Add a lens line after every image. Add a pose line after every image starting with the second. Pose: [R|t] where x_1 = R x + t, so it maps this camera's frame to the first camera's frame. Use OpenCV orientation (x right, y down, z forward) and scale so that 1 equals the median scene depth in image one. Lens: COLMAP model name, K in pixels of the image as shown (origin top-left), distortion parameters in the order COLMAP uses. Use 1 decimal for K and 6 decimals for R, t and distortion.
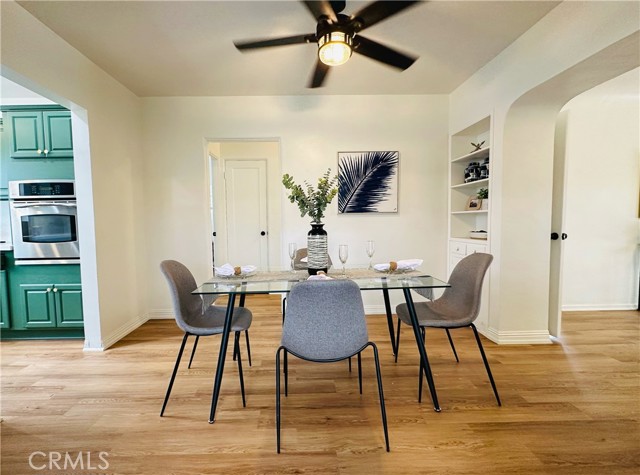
lens RADIAL K [[291.8, 0, 317.0], [0, 291.8, 237.9], [0, 0, 1]] dist [0.002570, 0.000128]
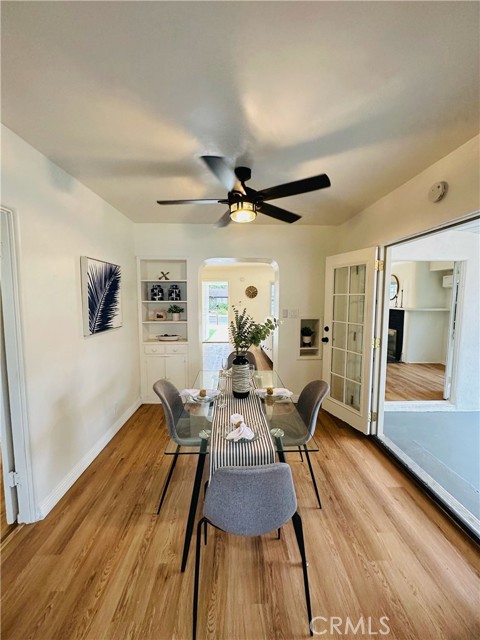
lens RADIAL K [[256.6, 0, 237.5], [0, 256.6, 319.4], [0, 0, 1]] dist [0.000379, -0.000340]
pose [[0.008681, -0.063718, 0.997930, -0.610836], [0.055425, 0.996464, 0.063142, -0.148195], [-0.998425, 0.054762, 0.012182, 0.599339]]
